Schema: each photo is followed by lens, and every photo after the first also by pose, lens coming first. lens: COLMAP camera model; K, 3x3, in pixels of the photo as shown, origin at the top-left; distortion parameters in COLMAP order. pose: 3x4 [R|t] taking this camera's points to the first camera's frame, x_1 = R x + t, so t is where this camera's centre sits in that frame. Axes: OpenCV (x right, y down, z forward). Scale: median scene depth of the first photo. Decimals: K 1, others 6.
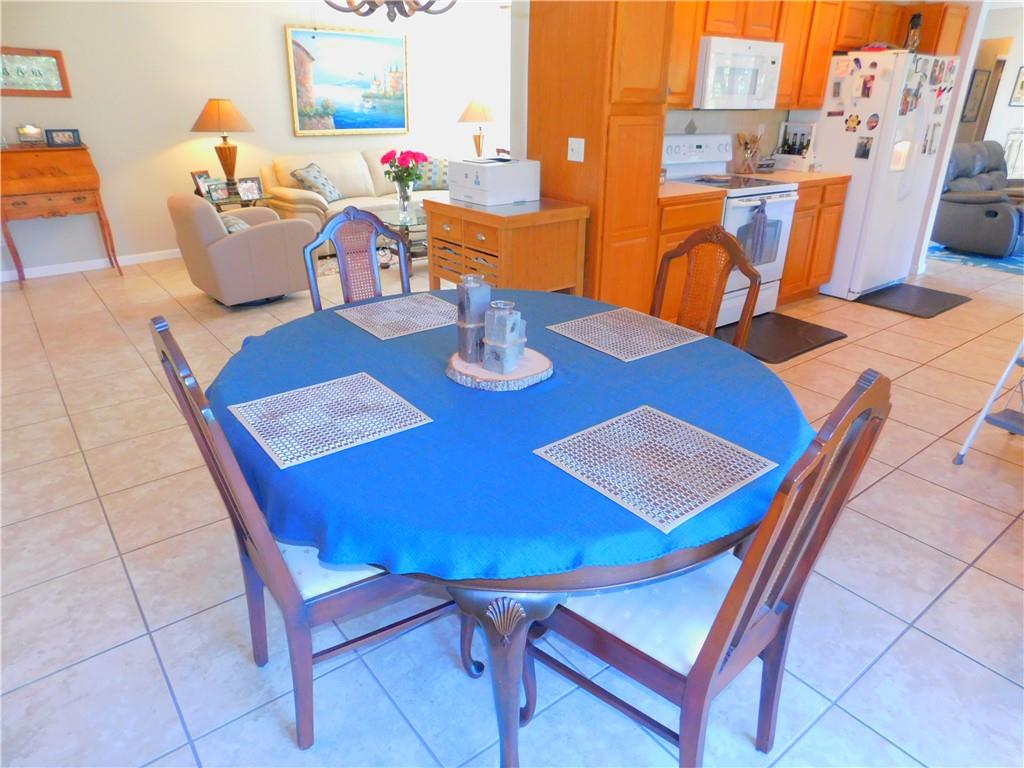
lens RADIAL K [[676.2, 0, 512.0], [0, 676.2, 384.0], [0, 0, 1]] dist [-0.091506, 0.068267]
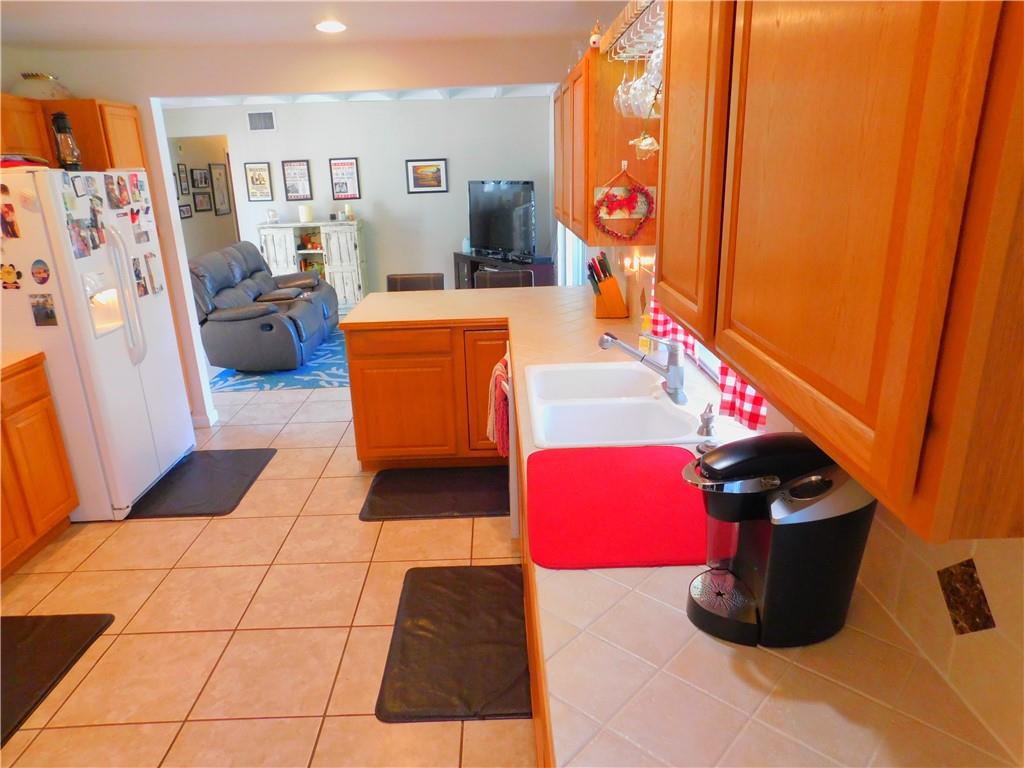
lens RADIAL K [[681.9, 0, 516.6], [0, 681.9, 388.0], [0, 0, 1]] dist [-0.089296, 0.071839]
pose [[0.585797, -0.274846, 0.762431, 0.279760], [0.353754, 0.933107, 0.064572, -0.159731], [-0.729177, 0.231887, 0.643839, 0.249932]]
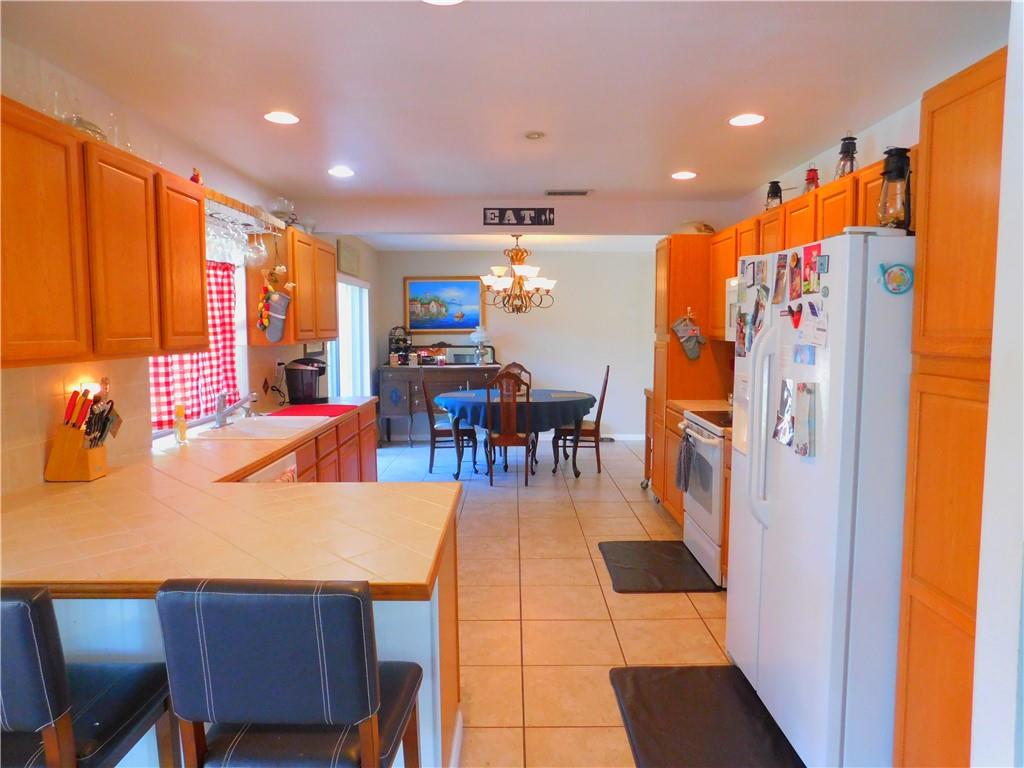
lens RADIAL K [[681.9, 0, 516.6], [0, 681.9, 388.0], [0, 0, 1]] dist [-0.089296, 0.071839]
pose [[-0.606421, 0.065329, -0.792455, 1.112882], [-0.324353, 0.889608, 0.321548, -0.479916], [0.725981, 0.452029, -0.518287, 1.104959]]
